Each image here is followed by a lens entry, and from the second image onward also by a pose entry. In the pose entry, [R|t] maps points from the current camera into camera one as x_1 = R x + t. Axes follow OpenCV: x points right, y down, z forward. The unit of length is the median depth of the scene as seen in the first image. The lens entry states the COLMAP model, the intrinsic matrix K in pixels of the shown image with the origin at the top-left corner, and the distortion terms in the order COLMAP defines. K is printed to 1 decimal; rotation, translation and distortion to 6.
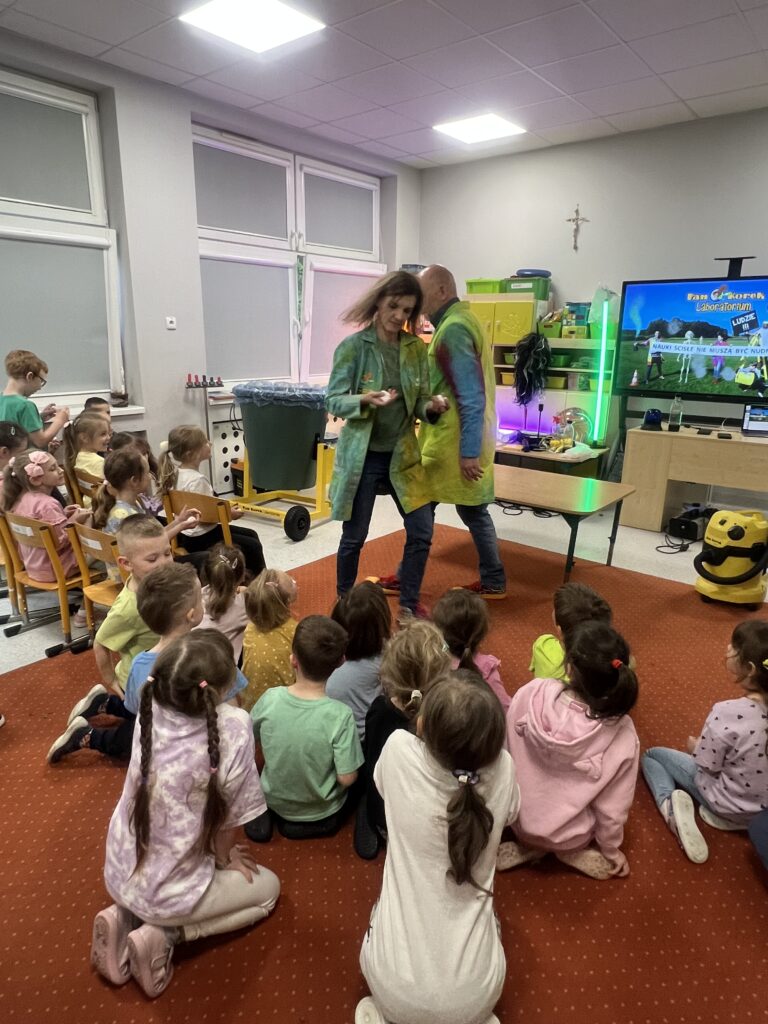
lens RADIAL K [[626.6, 0, 377.6], [0, 626.6, 525.9], [0, 0, 1]] dist [-0.016070, 0.004952]
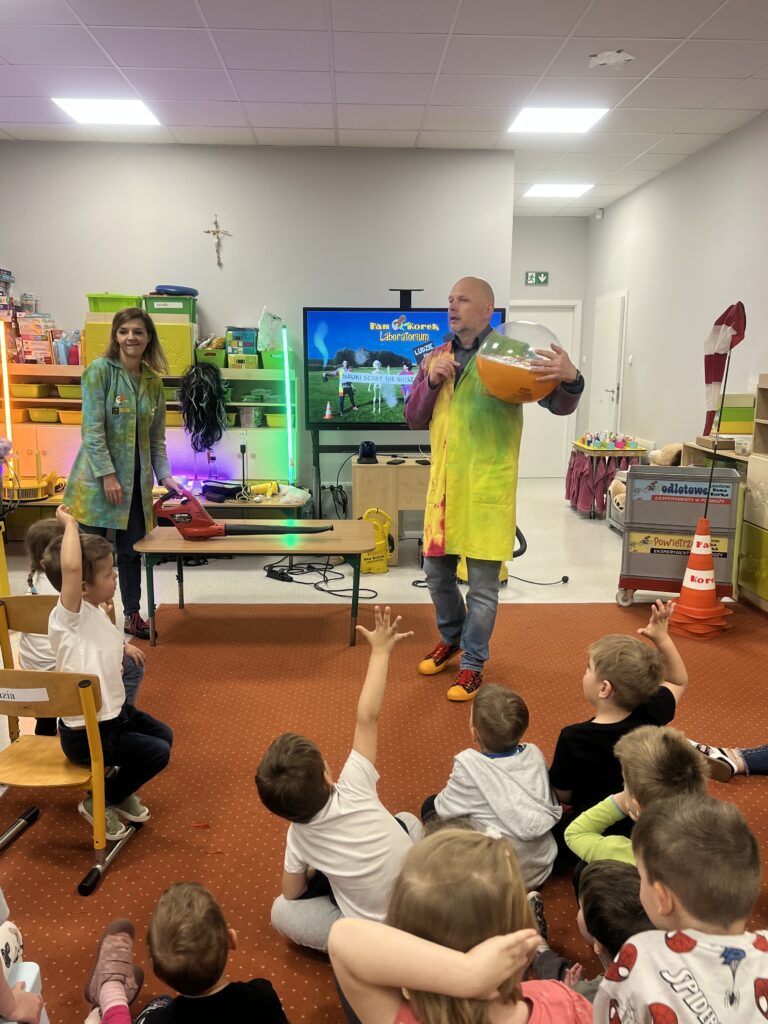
lens RADIAL K [[834.1, 0, 390.3], [0, 834.1, 537.2], [0, 0, 1]] dist [0.049174, -0.067159]
pose [[0.742952, -0.145618, 0.653313, -0.354173], [0.197209, 0.980345, -0.005757, -0.026153], [-0.639634, 0.133116, 0.757066, 0.026093]]
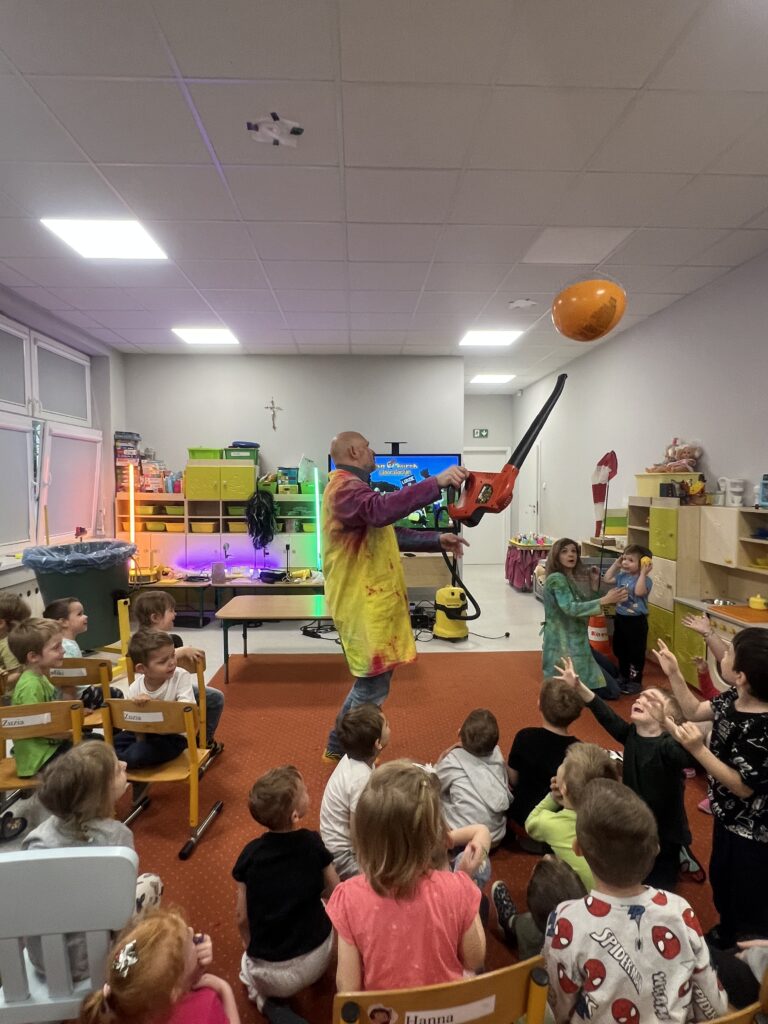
lens RADIAL K [[574.8, 0, 382.8], [0, 574.8, 523.1], [0, 0, 1]] dist [-0.003817, 0.005265]
pose [[0.744014, -0.058674, 0.665583, -0.371957], [0.205640, 0.967894, -0.144548, -0.029085], [-0.635732, 0.244416, 0.732192, 0.011401]]
